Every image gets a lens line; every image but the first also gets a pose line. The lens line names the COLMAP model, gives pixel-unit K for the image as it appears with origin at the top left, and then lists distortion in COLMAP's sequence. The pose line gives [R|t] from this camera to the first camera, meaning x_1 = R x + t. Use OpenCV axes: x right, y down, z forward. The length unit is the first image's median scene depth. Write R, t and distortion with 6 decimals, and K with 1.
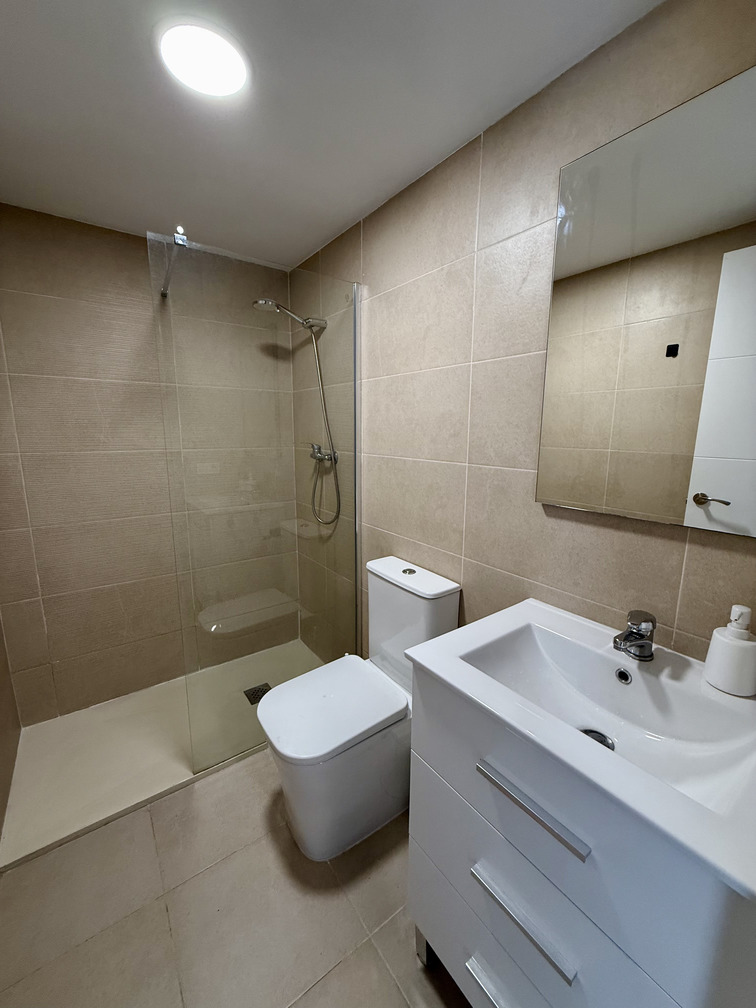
lens RADIAL K [[402.4, 0, 380.1], [0, 402.4, 500.4], [0, 0, 1]] dist [-0.001519, 0.000270]
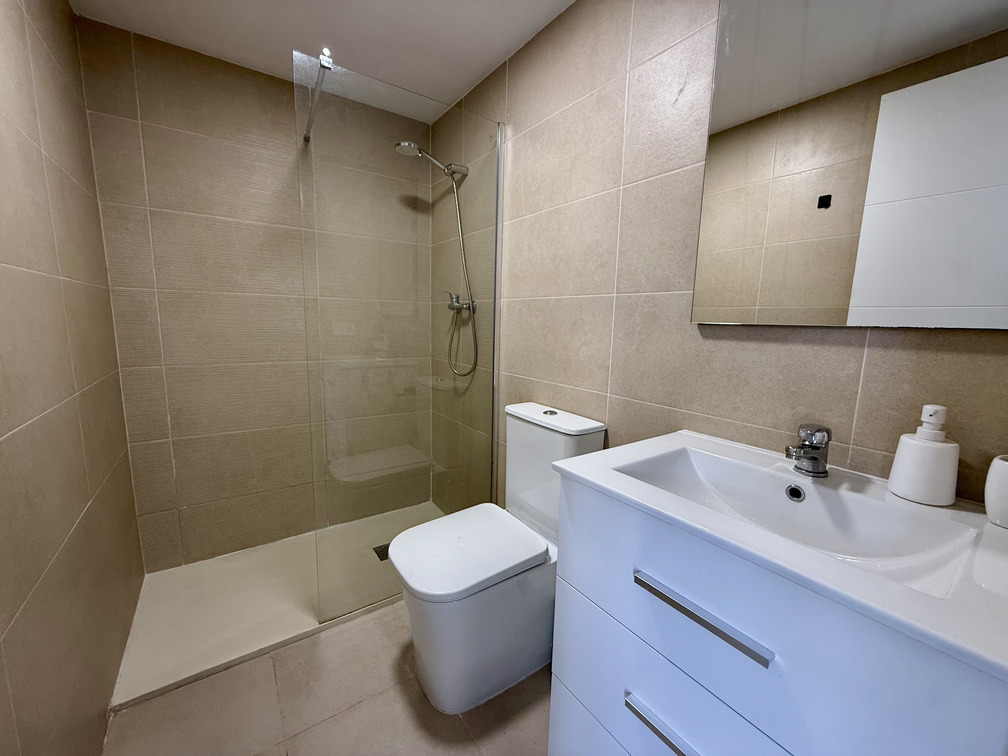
lens RADIAL K [[402.4, 0, 501.8], [0, 402.4, 377.9], [0, 0, 1]] dist [-0.001519, 0.000270]
pose [[0.999534, 0.020170, -0.022910, -0.022694], [-0.020888, 0.999283, -0.031572, 0.123549], [0.022257, 0.032036, 0.999239, 0.039980]]
